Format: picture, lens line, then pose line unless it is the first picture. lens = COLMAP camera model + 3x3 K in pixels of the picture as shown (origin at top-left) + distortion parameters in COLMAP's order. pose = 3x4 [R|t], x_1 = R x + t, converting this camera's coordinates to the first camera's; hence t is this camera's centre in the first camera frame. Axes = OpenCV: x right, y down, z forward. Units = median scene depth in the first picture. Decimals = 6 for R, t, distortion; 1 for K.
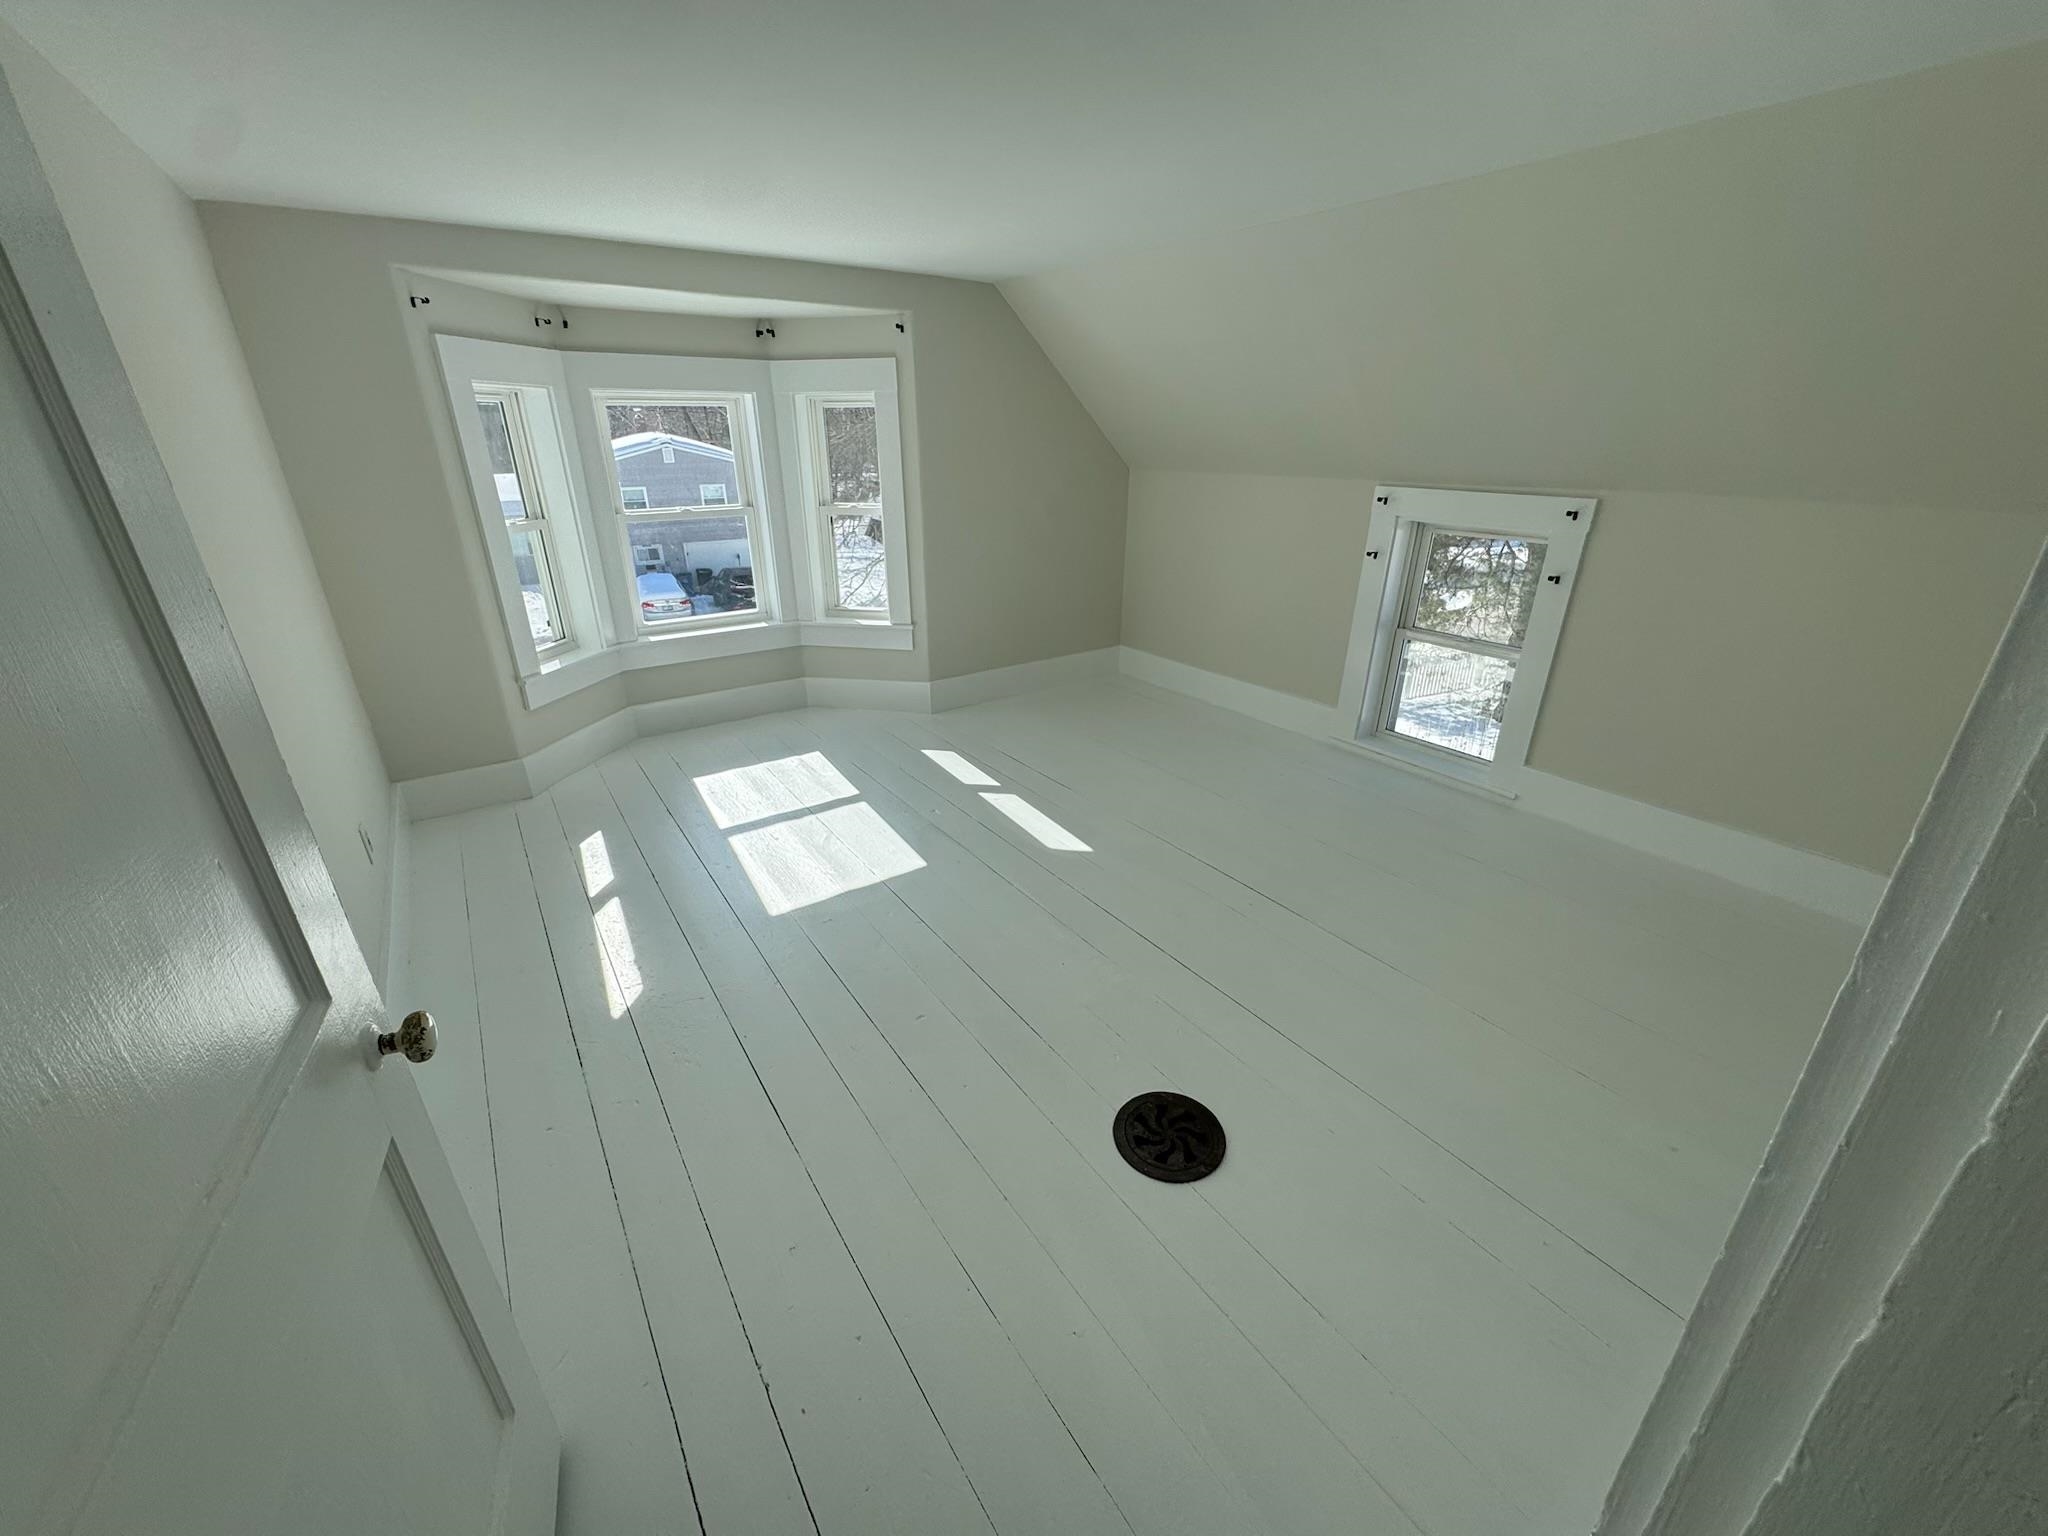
lens RADIAL K [[804.8, 0, 1024.0], [0, 804.8, 768.0], [0, 0, 1]] dist [-0.001659, 0.000448]
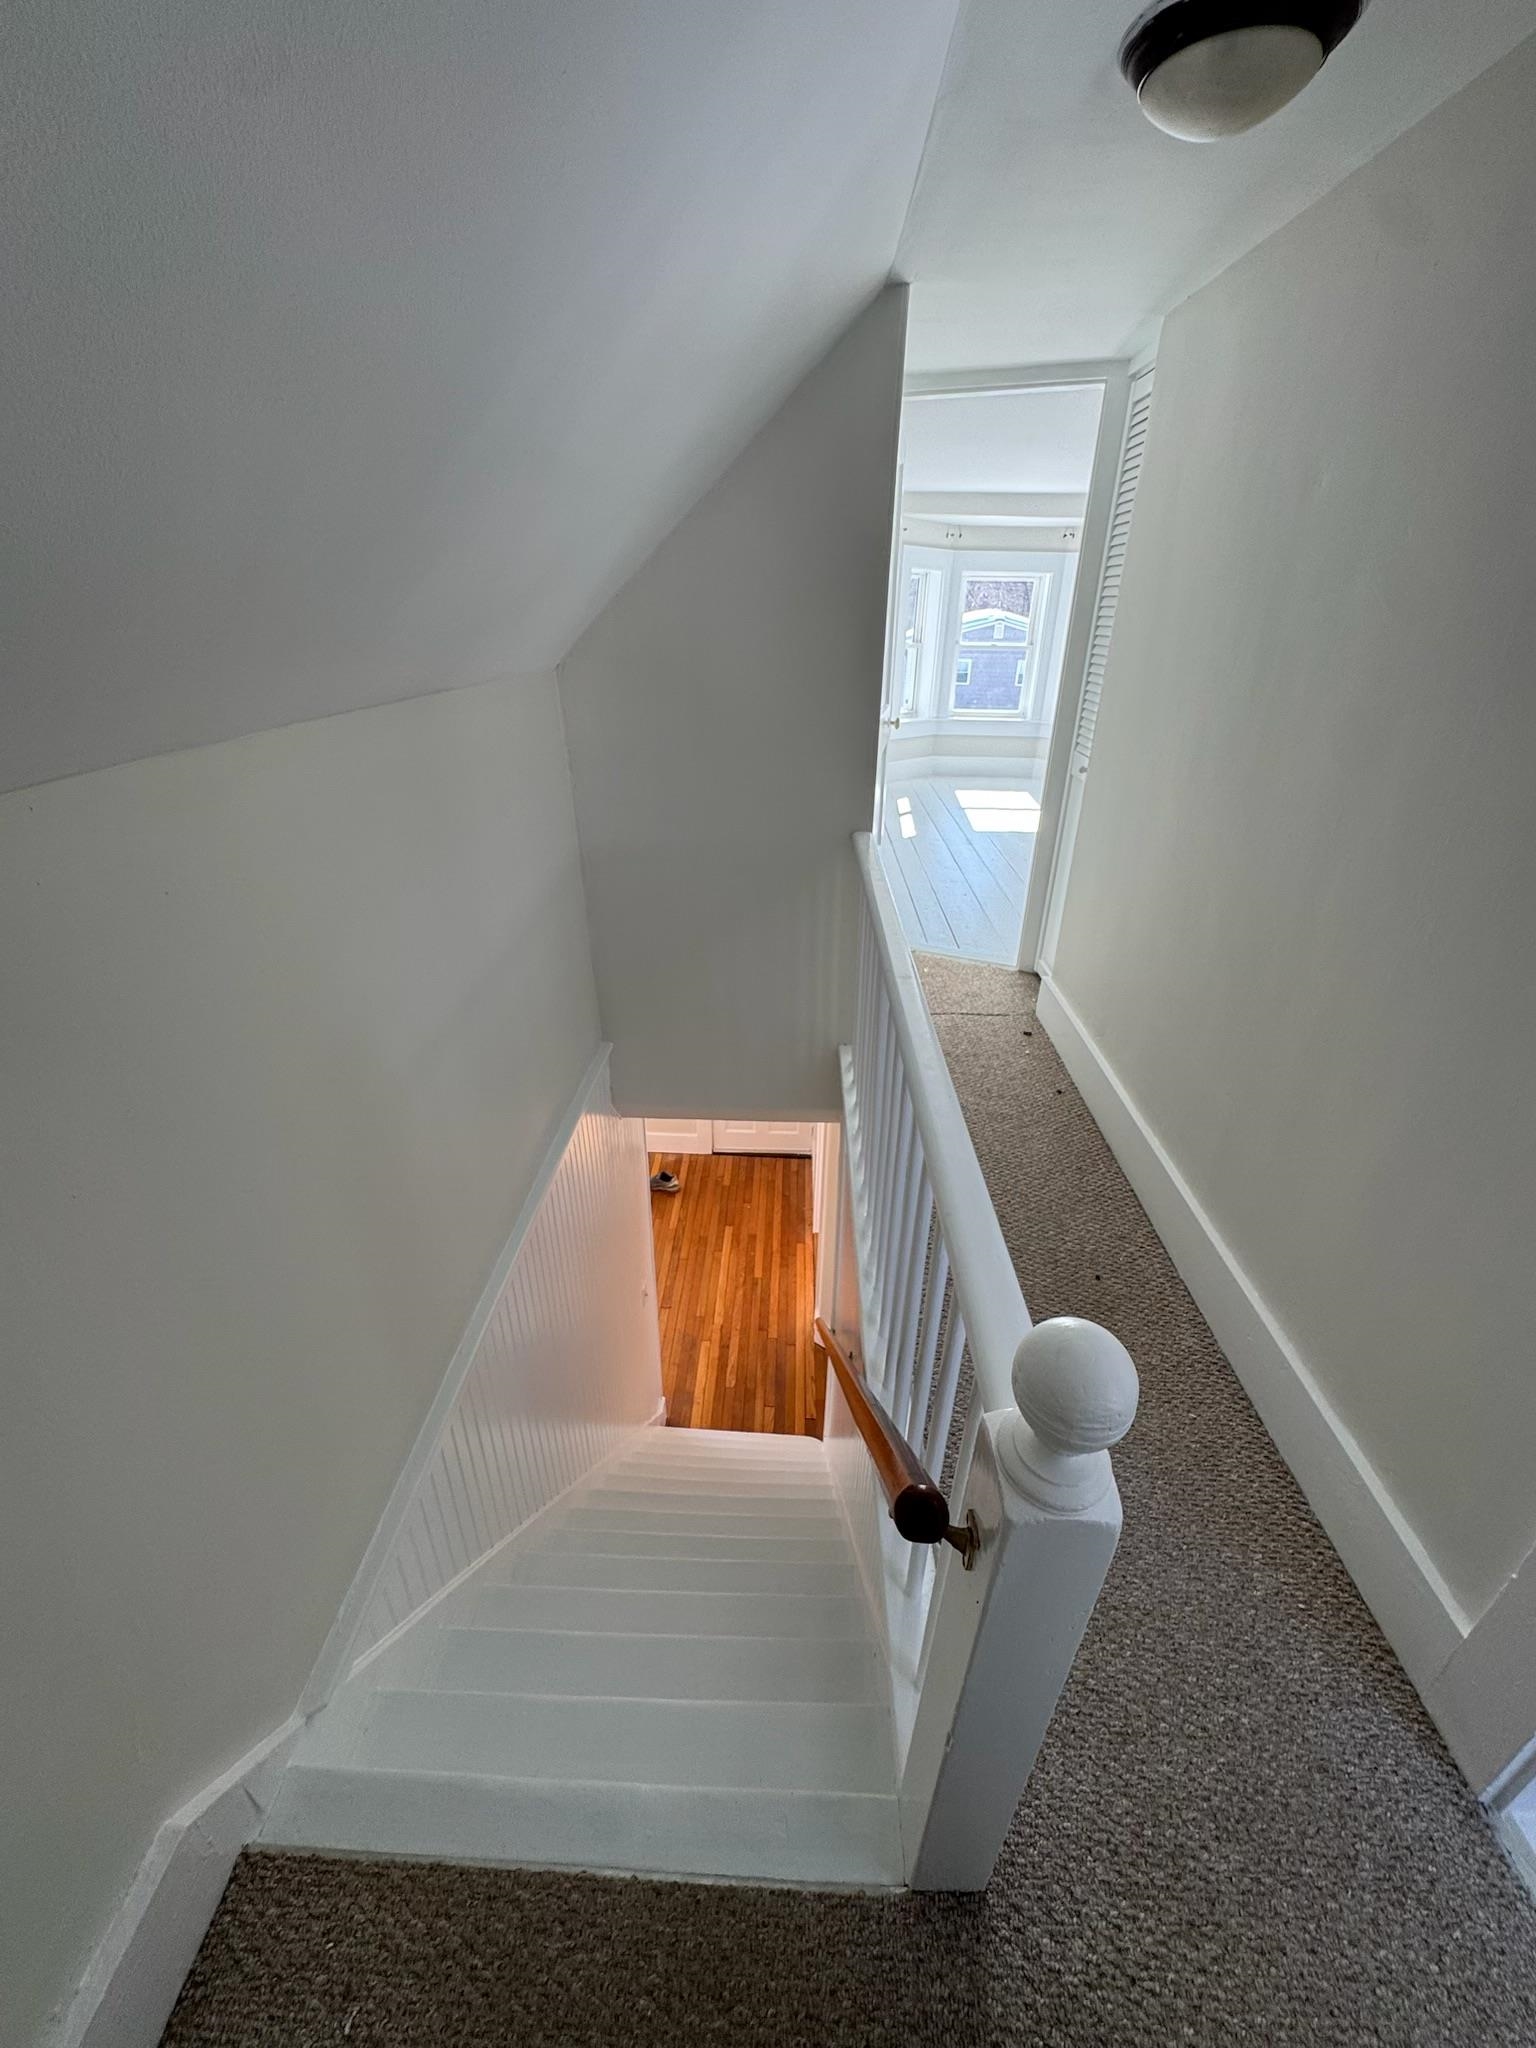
lens RADIAL K [[804.8, 0, 768.0], [0, 804.8, 1024.0], [0, 0, 1]] dist [-0.001659, 0.000448]
pose [[0.792463, 0.272961, -0.545431, 0.386595], [-0.241696, 0.961595, 0.130068, 0.385331], [0.559987, 0.028754, 0.828002, -0.728227]]
